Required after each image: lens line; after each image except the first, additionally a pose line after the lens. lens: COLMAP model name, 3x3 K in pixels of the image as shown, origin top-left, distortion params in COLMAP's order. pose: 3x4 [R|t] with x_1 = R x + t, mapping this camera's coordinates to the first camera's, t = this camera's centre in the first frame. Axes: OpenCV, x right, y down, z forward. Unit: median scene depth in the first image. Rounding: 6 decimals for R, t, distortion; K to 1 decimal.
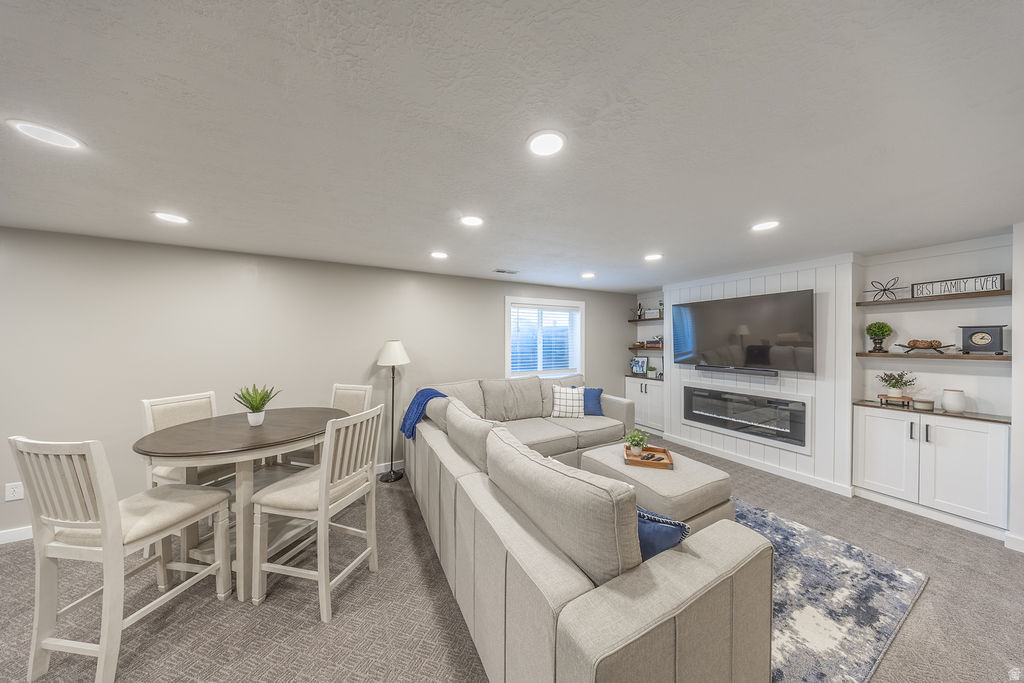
lens RADIAL K [[301.1, 0, 520.9], [0, 301.1, 342.2], [0, 0, 1]] dist [-0.000777, -0.000043]
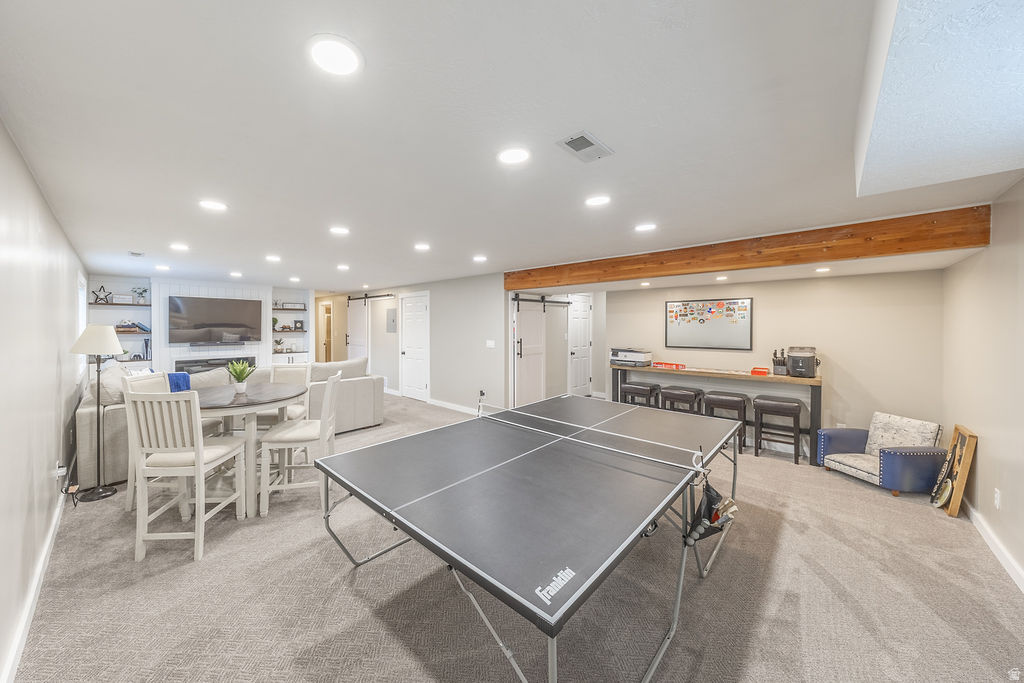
lens RADIAL K [[301.1, 0, 520.9], [0, 301.1, 342.2], [0, 0, 1]] dist [-0.000777, -0.000043]
pose [[-0.424156, -0.045459, 0.904447, -1.799757], [0.005604, 0.998588, 0.052819, 0.013085], [-0.905572, 0.027472, -0.423303, 0.273406]]
